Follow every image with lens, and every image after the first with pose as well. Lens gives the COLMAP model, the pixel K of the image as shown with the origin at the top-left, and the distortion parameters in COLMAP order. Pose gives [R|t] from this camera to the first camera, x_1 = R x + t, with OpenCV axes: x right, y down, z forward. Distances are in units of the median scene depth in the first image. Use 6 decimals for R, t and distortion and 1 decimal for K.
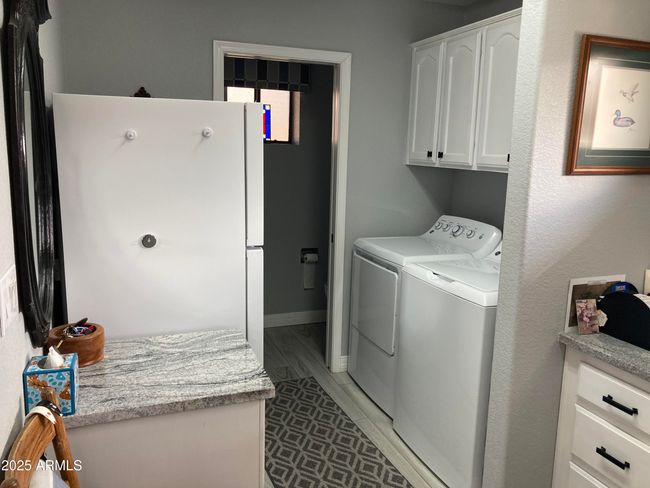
lens RADIAL K [[527.8, 0, 324.8], [0, 527.8, 239.4], [0, 0, 1]] dist [0.033839, -0.034479]
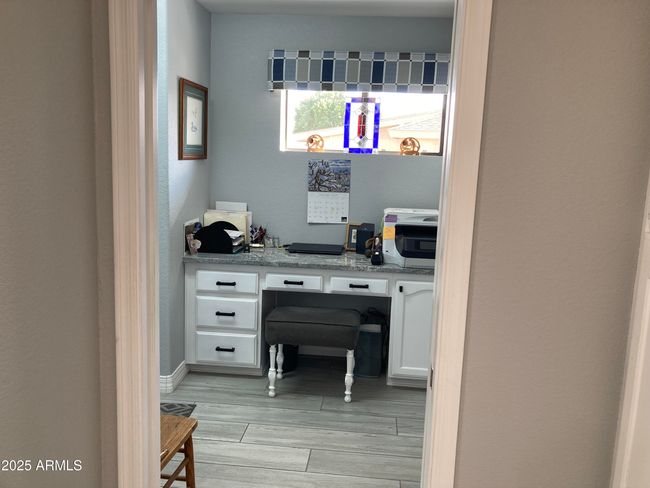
lens RADIAL K [[527.8, 0, 324.8], [0, 527.8, 239.4], [0, 0, 1]] dist [0.033839, -0.034479]
pose [[0.433009, -0.146340, 0.889431, -0.840531], [0.123652, 0.987049, 0.102203, 0.010495], [-0.892868, 0.065725, 0.445496, -0.133579]]
